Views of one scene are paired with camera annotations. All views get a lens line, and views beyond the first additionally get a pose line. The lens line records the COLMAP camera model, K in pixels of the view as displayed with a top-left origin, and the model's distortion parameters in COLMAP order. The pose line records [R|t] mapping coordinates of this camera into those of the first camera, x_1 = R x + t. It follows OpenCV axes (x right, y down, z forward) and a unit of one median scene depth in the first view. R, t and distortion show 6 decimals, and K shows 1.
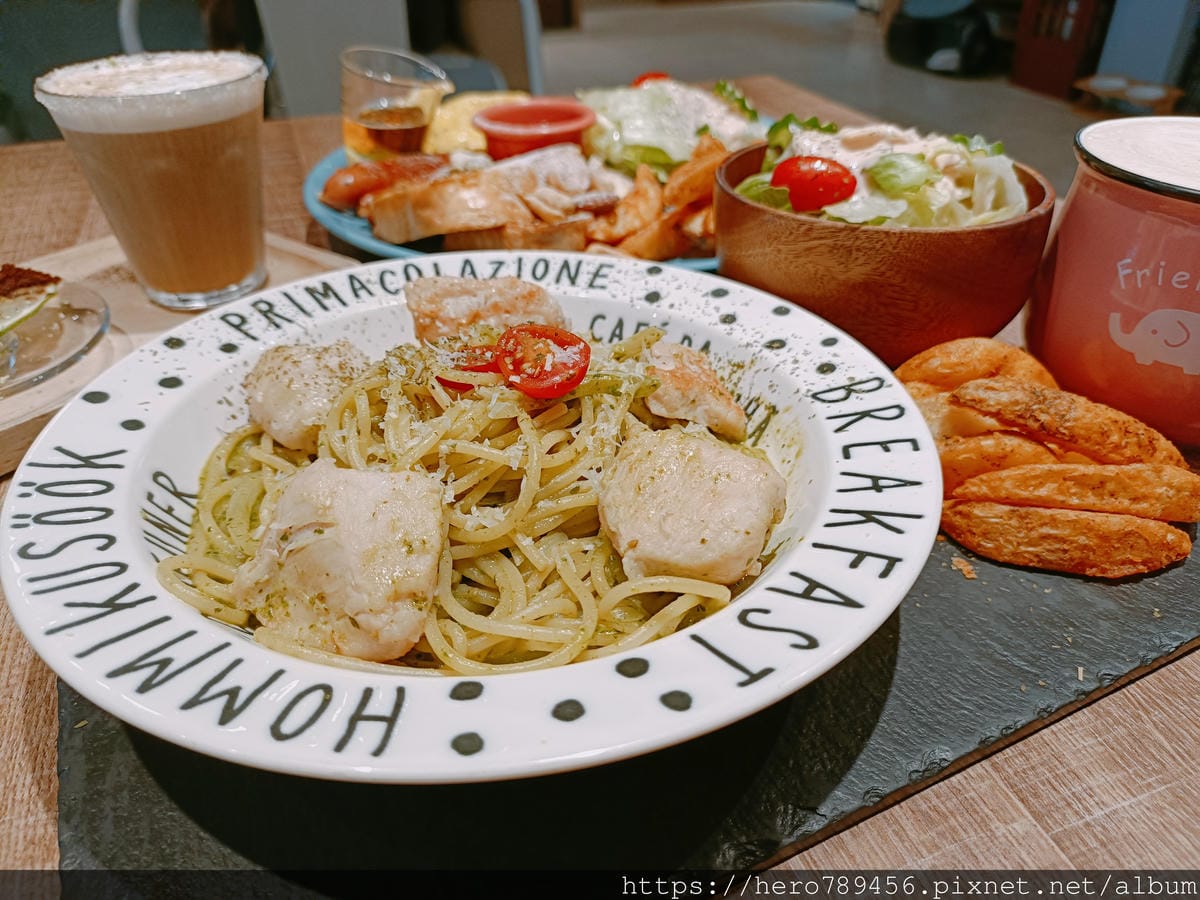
lens RADIAL K [[912.5, 0, 599.9], [0, 912.5, 452.6], [0, 0, 1]] dist [-0.002242, -0.034715]
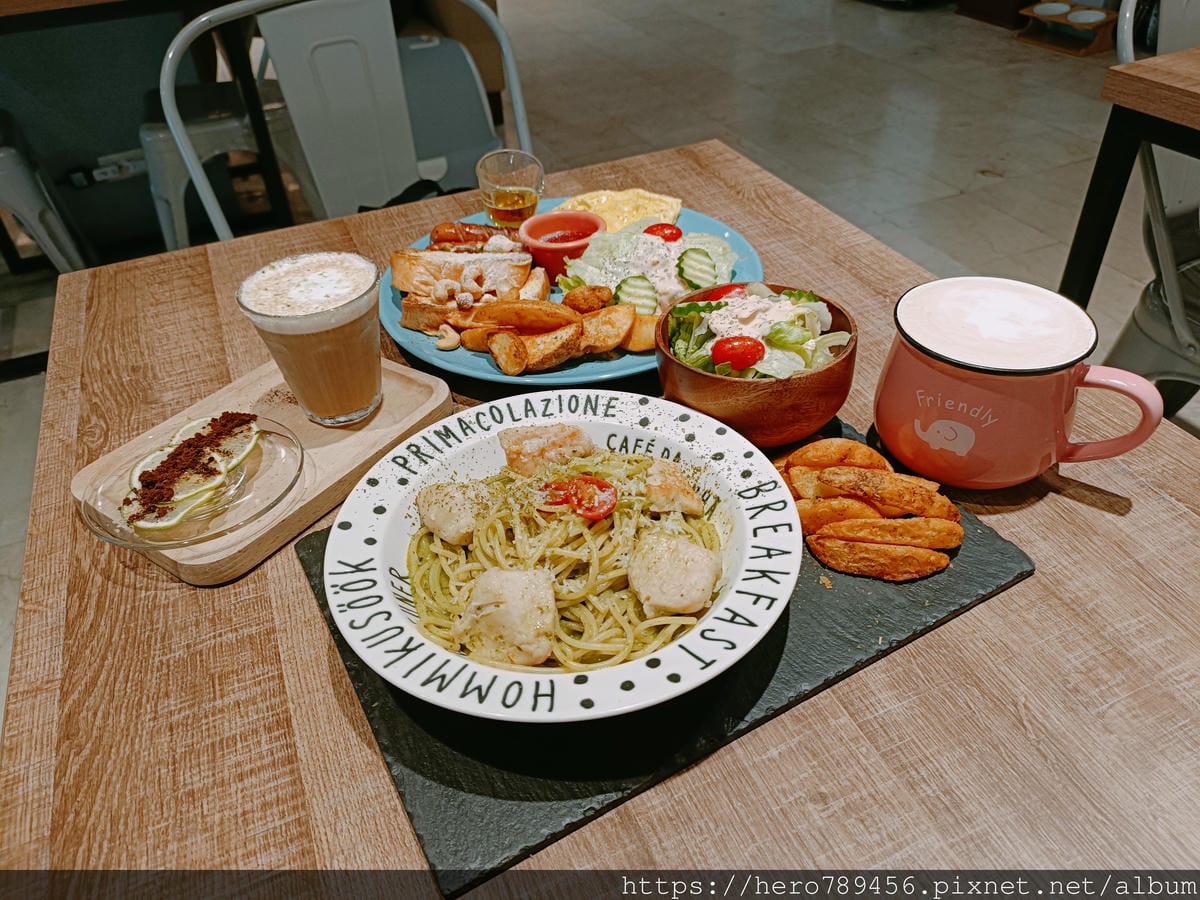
lens RADIAL K [[912.5, 0, 597.1], [0, 912.5, 439.9], [0, 0, 1]] dist [-0.002242, -0.034715]
pose [[0.997586, -0.068079, 0.013676, -0.073127], [0.066922, 0.995140, 0.072232, -0.369489], [-0.018527, -0.071142, 0.997294, -0.913683]]
